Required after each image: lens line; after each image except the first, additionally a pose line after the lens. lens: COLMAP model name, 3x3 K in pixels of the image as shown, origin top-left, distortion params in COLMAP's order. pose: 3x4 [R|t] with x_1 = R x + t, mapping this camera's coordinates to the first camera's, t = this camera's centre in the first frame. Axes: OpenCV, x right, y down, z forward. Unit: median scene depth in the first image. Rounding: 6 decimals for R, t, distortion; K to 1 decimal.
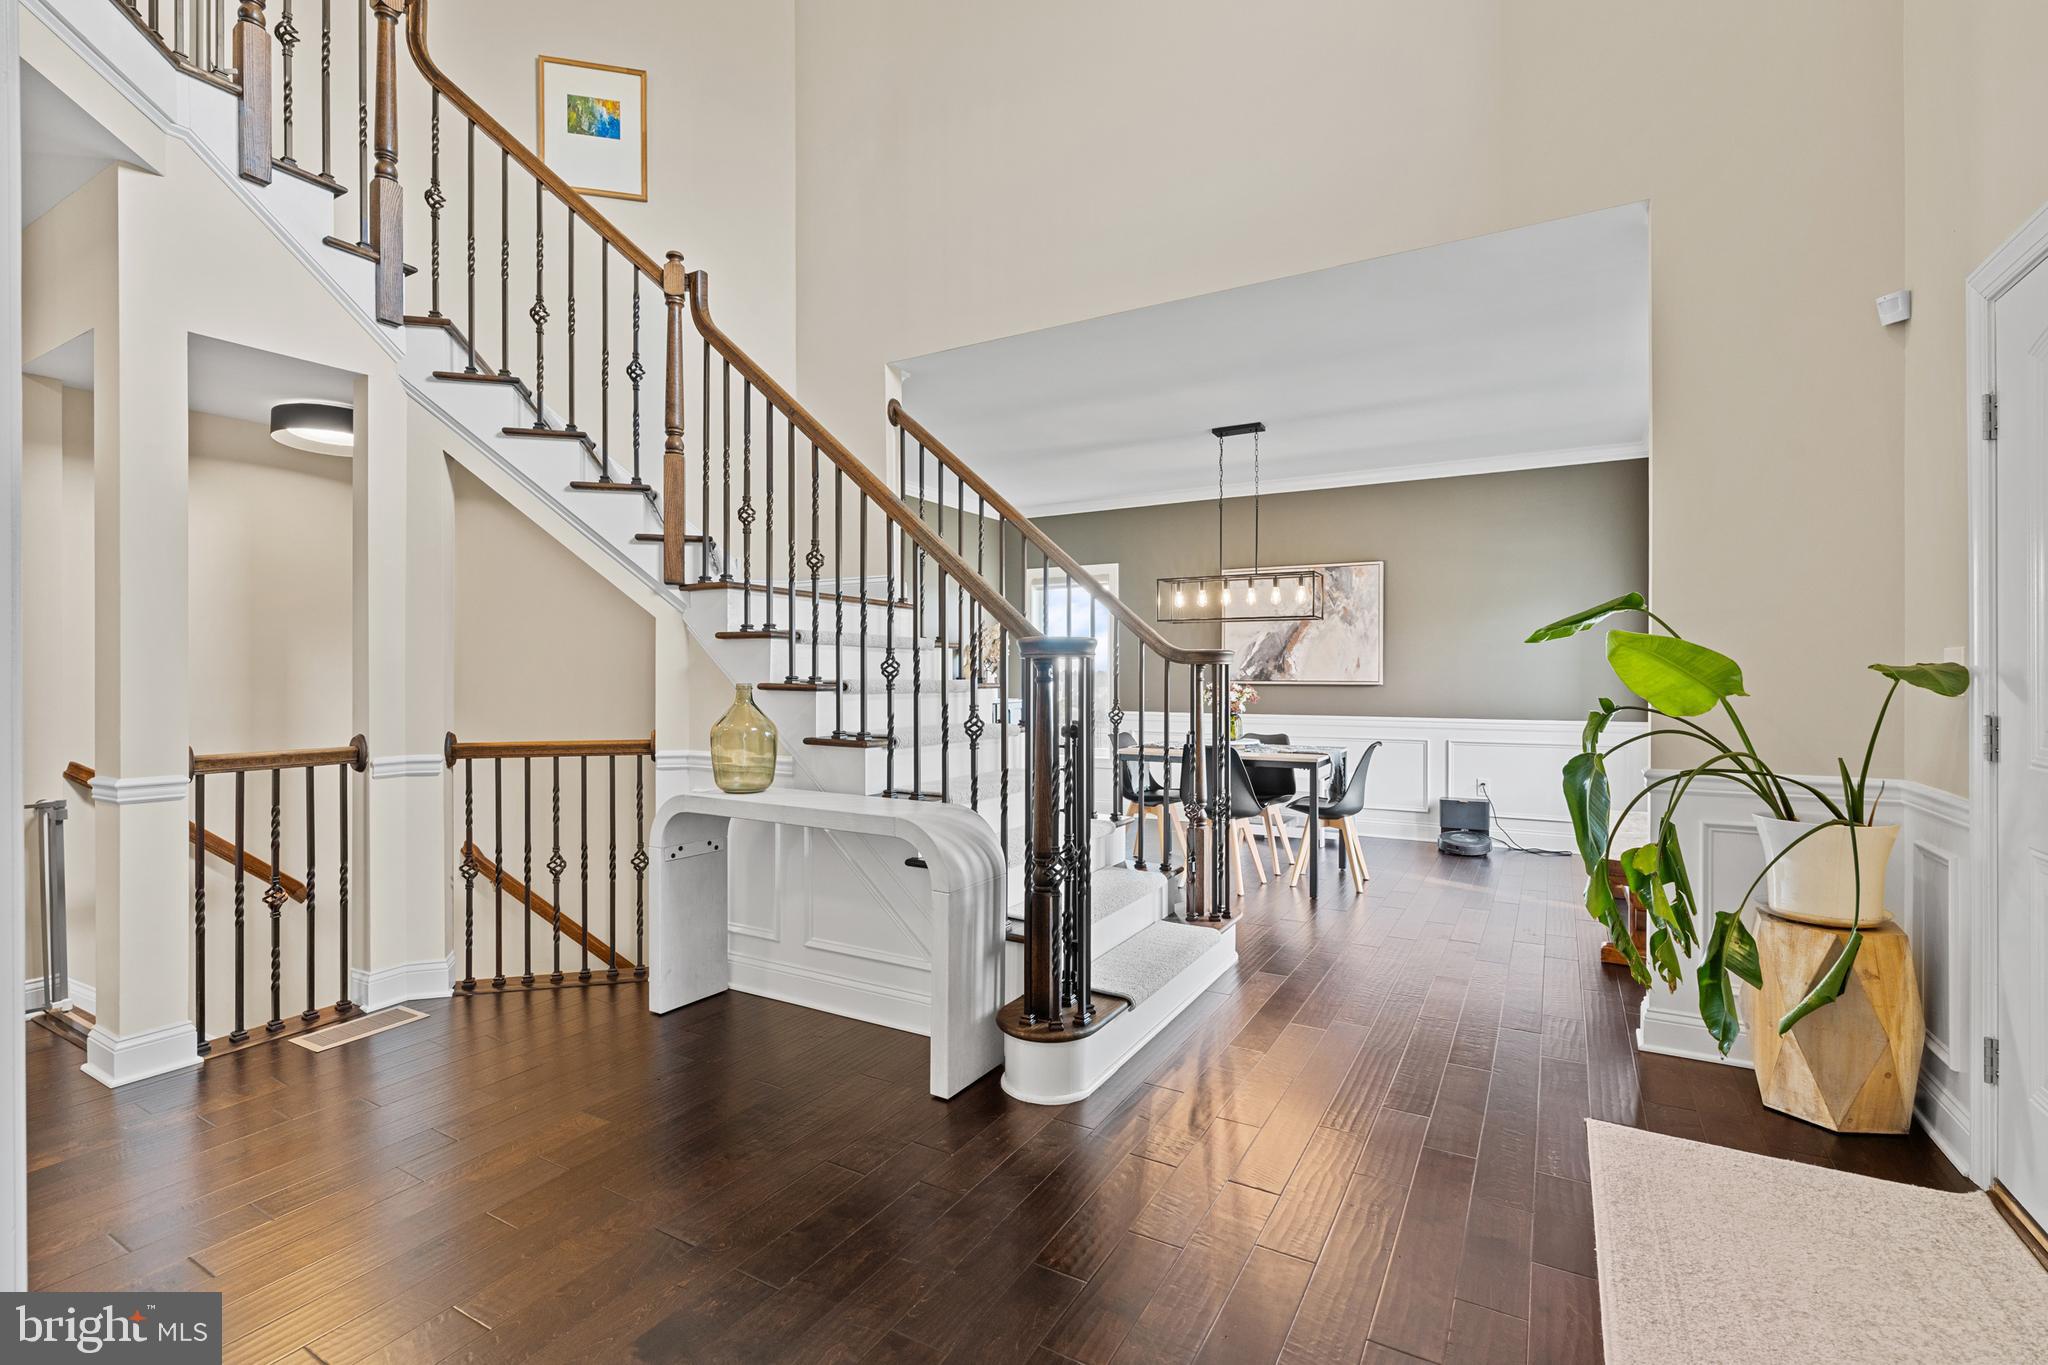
lens RADIAL K [[938.0, 0, 1023.8], [0, 938.0, 682.6], [0, 0, 1]] dist [-0.003993, -0.000576]
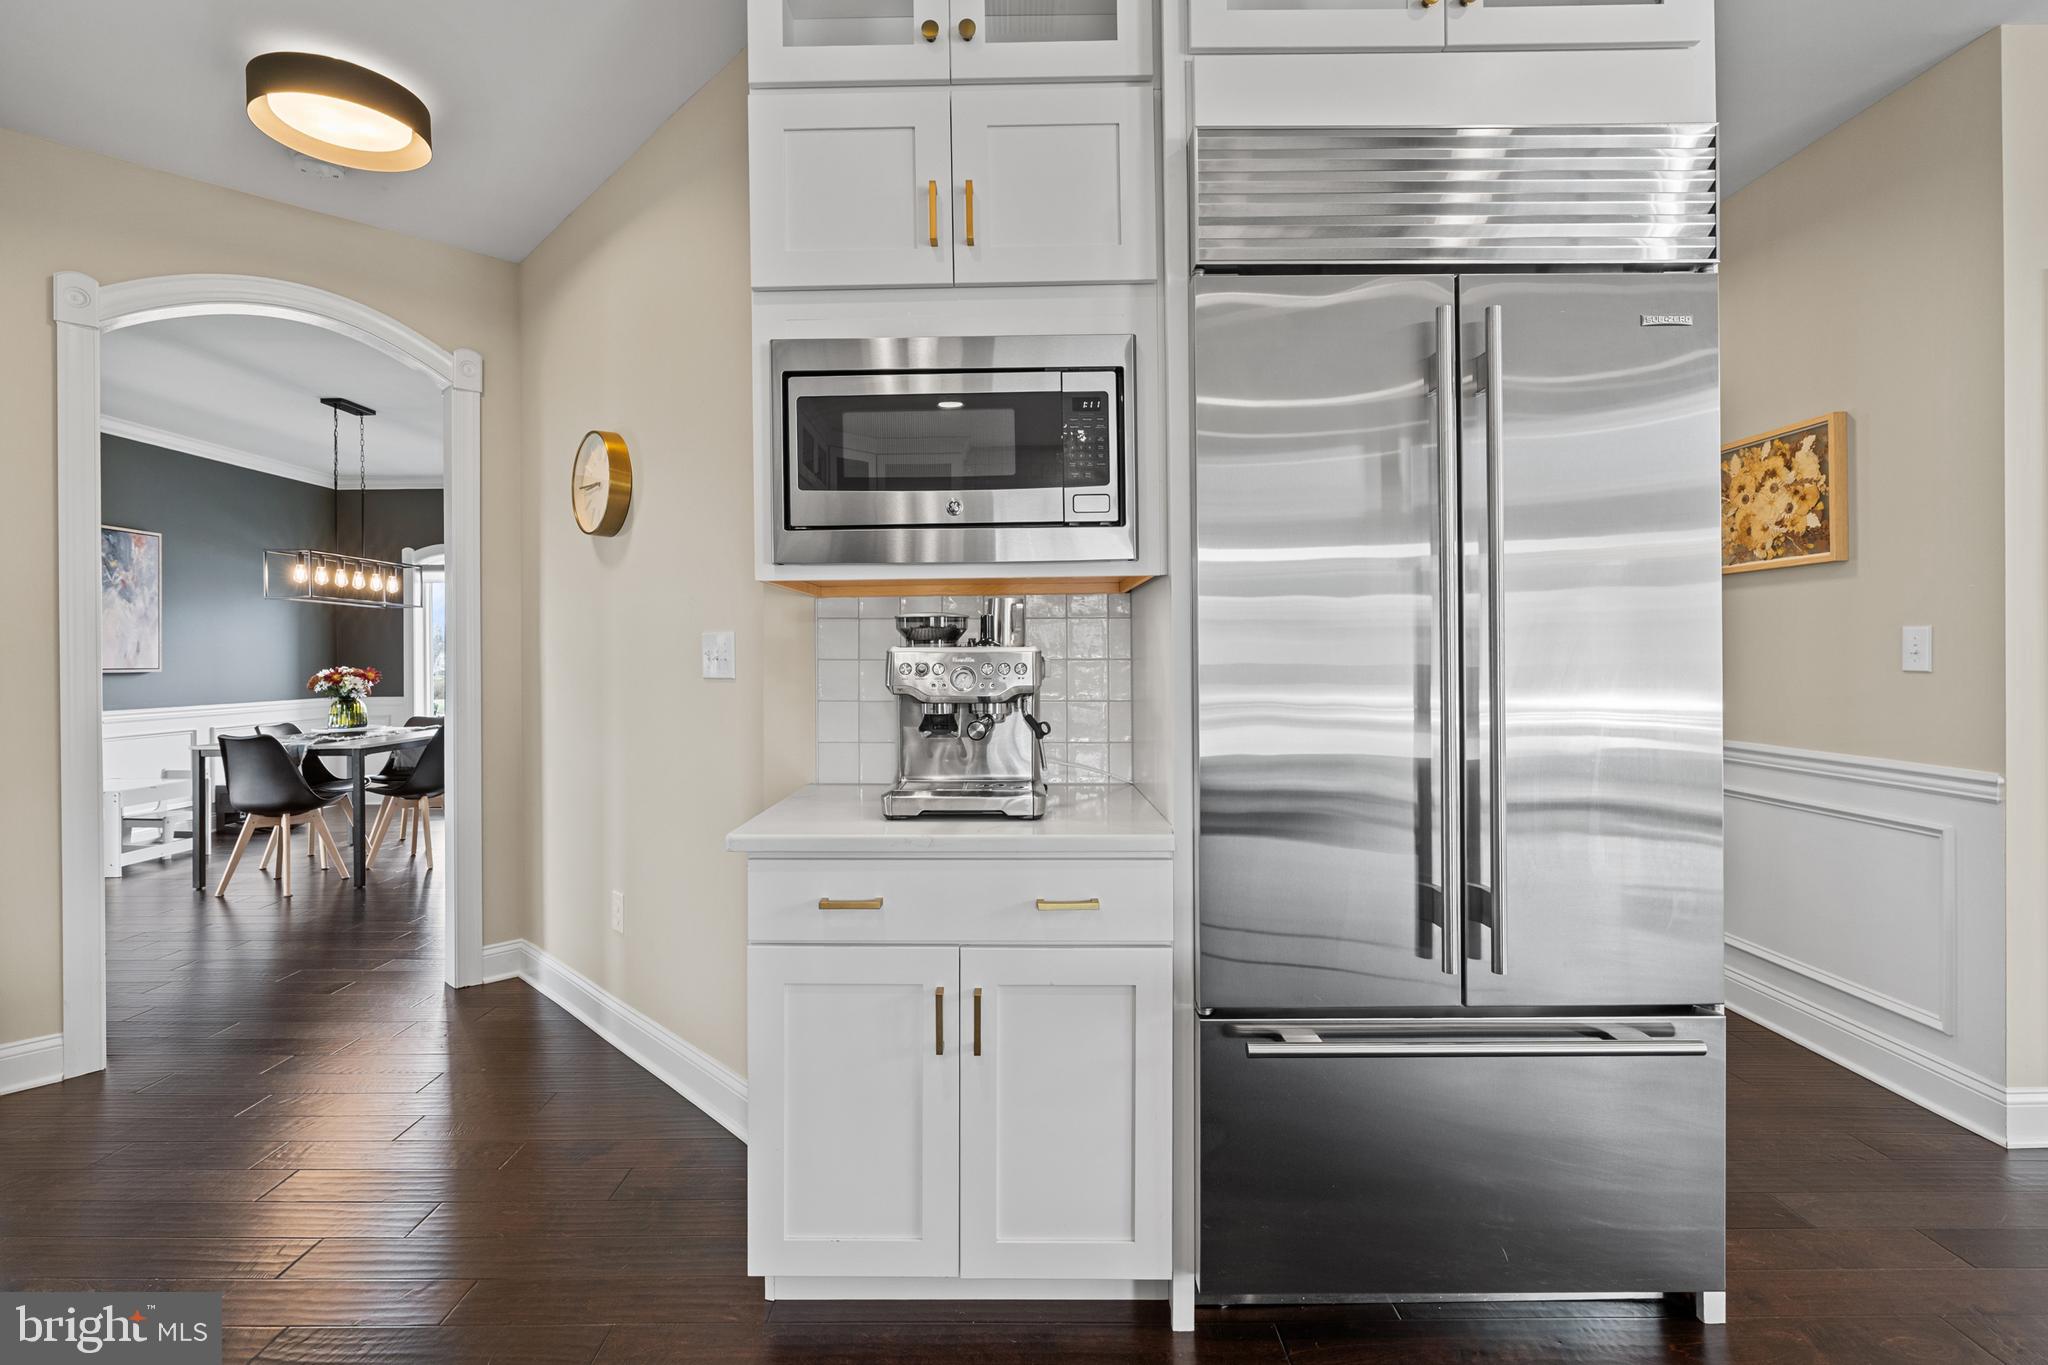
lens RADIAL K [[938.0, 0, 1023.1], [0, 938.0, 672.5], [0, 0, 1]] dist [-0.003993, -0.000576]
pose [[-0.494484, -0.007302, 0.869156, -0.784995], [0.005569, 0.999918, 0.011568, -0.003236], [-0.869169, 0.010561, -0.494402, 0.718899]]
